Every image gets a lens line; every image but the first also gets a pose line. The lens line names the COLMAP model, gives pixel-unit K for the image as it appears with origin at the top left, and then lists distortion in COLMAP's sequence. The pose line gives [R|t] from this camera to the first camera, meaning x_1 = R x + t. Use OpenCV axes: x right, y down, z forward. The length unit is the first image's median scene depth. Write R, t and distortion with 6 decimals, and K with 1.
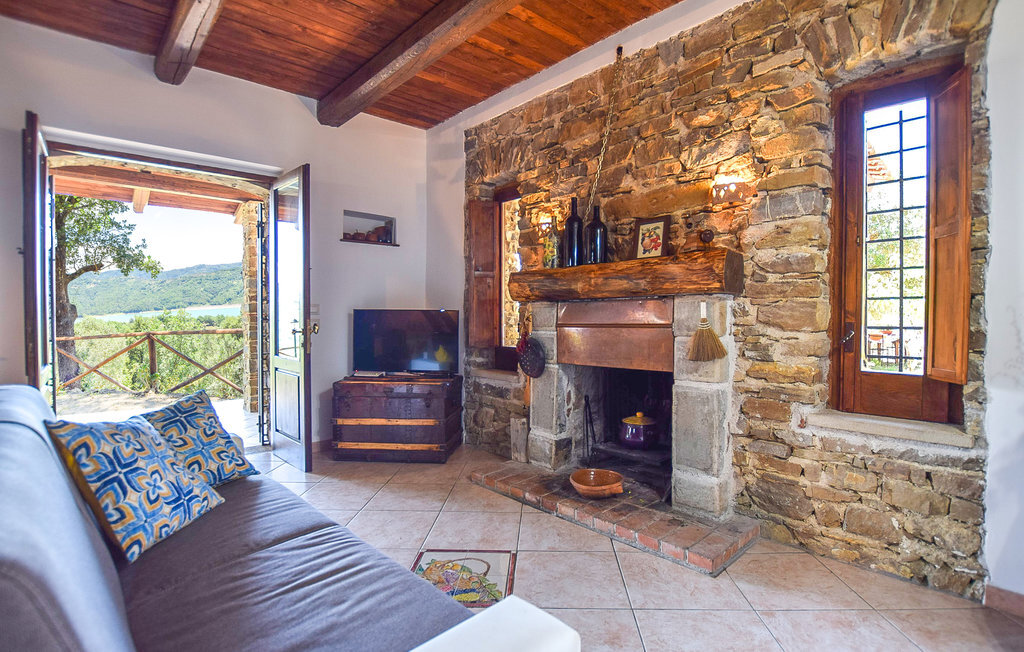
lens RADIAL K [[473.0, 0, 512.0], [0, 473.0, 326.0], [0, 0, 1]] dist [-0.029899, 0.000453]
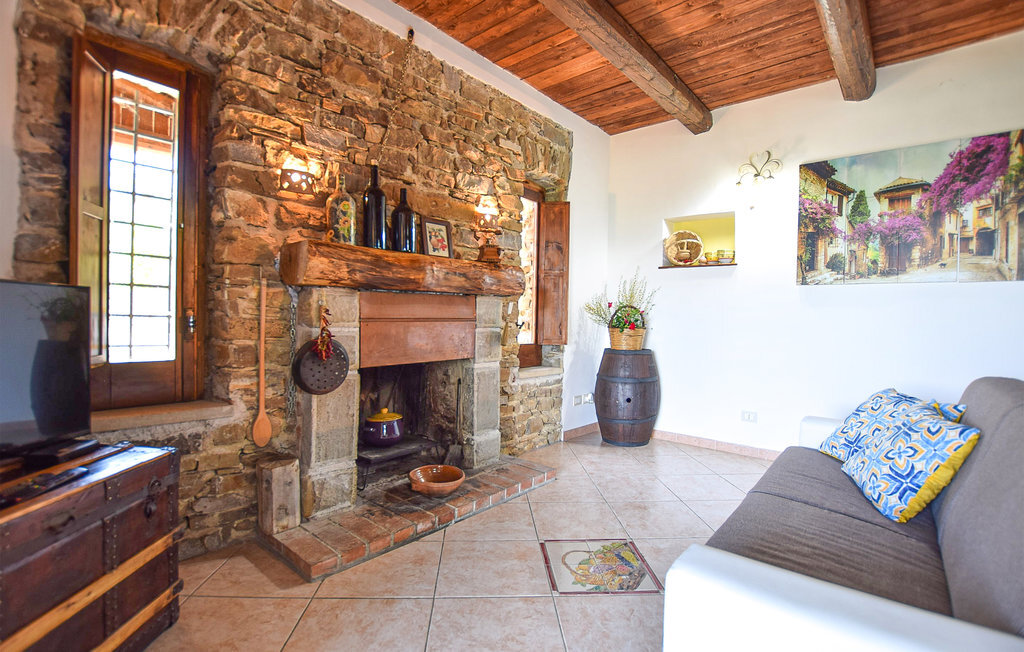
lens RADIAL K [[473.0, 0, 512.0], [0, 473.0, 326.0], [0, 0, 1]] dist [-0.029899, 0.000453]
pose [[-0.096644, -0.027308, 0.994944, -1.123219], [-0.006742, 0.999619, 0.026781, -0.021608], [-0.995296, -0.004120, -0.096791, 1.305184]]
